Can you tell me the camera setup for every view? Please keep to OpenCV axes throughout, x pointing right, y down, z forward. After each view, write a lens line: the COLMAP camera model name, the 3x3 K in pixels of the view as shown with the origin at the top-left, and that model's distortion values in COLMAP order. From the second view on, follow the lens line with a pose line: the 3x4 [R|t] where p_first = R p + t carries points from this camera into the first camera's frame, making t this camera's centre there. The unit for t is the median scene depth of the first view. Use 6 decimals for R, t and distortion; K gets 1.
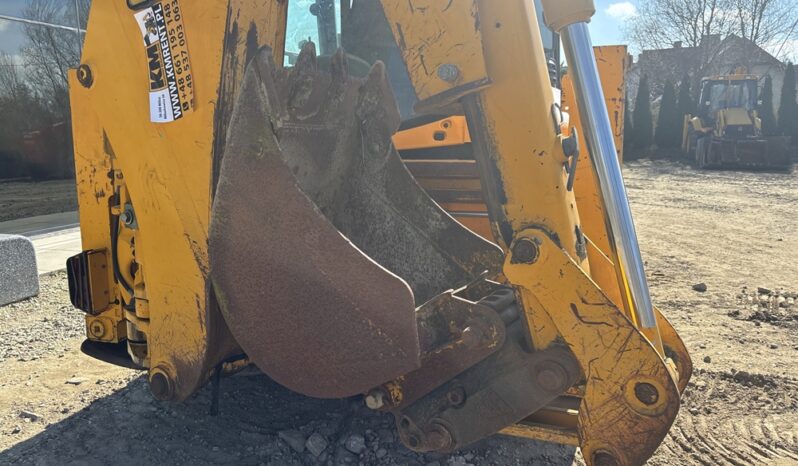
lens RADIAL K [[598.6, 0, 394.6], [0, 598.6, 229.9], [0, 0, 1]] dist [0.045984, -0.056660]
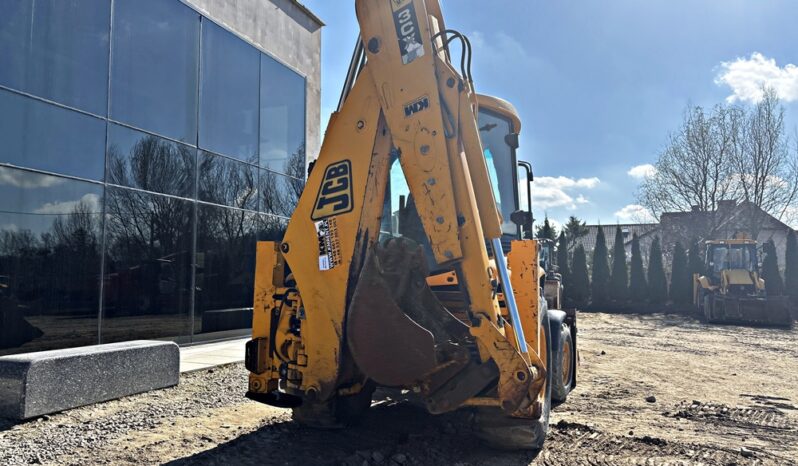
lens RADIAL K [[598.6, 0, 399.9], [0, 598.6, 230.6], [0, 0, 1]] dist [0.045984, -0.056660]
pose [[0.998671, 0.022729, -0.046258, -0.002818], [-0.033359, 0.969211, -0.243961, 0.147703], [0.039289, 0.245179, 0.968681, -0.814685]]
